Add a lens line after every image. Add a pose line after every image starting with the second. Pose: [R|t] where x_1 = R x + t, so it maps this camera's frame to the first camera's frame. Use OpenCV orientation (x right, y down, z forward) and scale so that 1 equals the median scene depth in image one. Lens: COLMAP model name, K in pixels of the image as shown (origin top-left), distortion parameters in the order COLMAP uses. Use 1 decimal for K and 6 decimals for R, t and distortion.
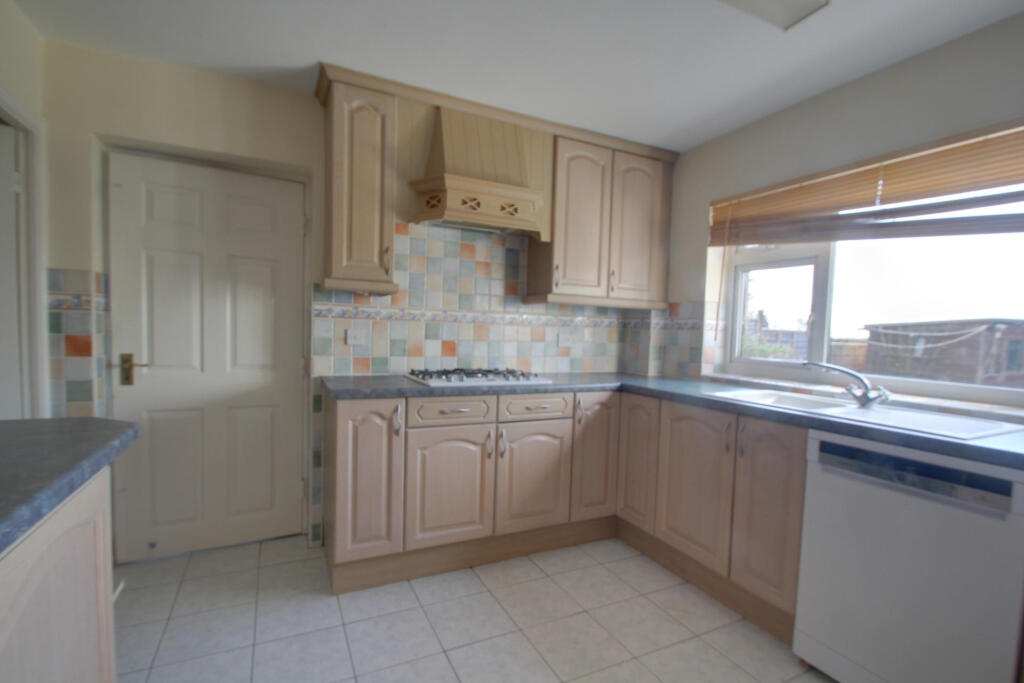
lens RADIAL K [[474.9, 0, 510.2], [0, 474.9, 342.6], [0, 0, 1]] dist [-0.003353, -0.000127]
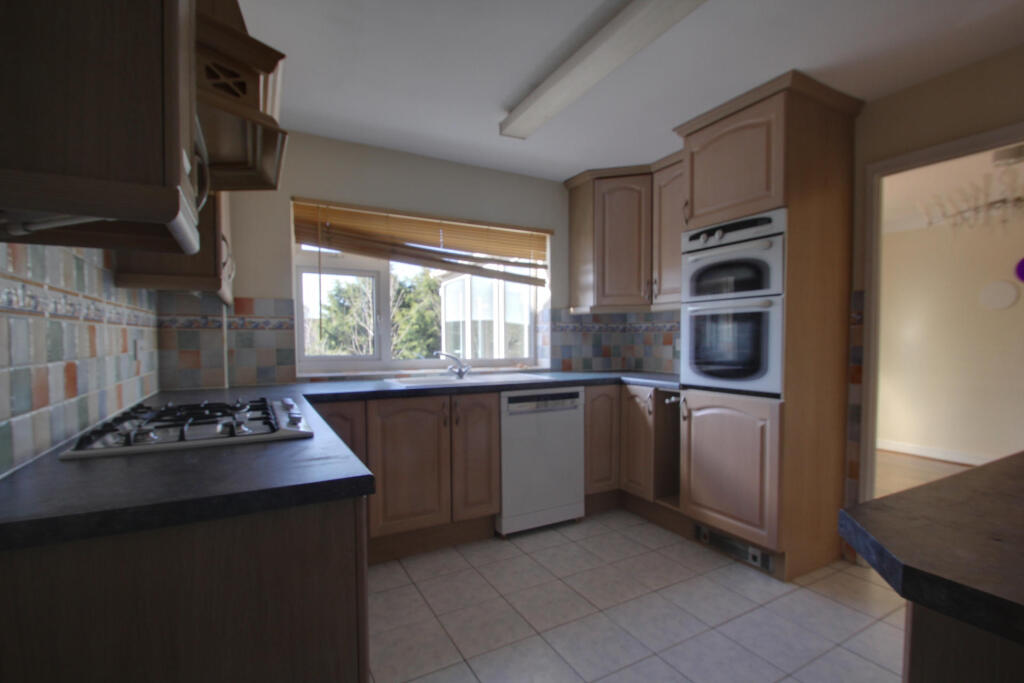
lens RADIAL K [[474.9, 0, 510.9], [0, 474.9, 347.8], [0, 0, 1]] dist [-0.003353, -0.000127]
pose [[-0.036288, -0.047731, 0.998201, -0.597650], [0.025432, 0.998491, 0.048670, -0.027637], [-0.999018, 0.027153, -0.035020, 0.634480]]
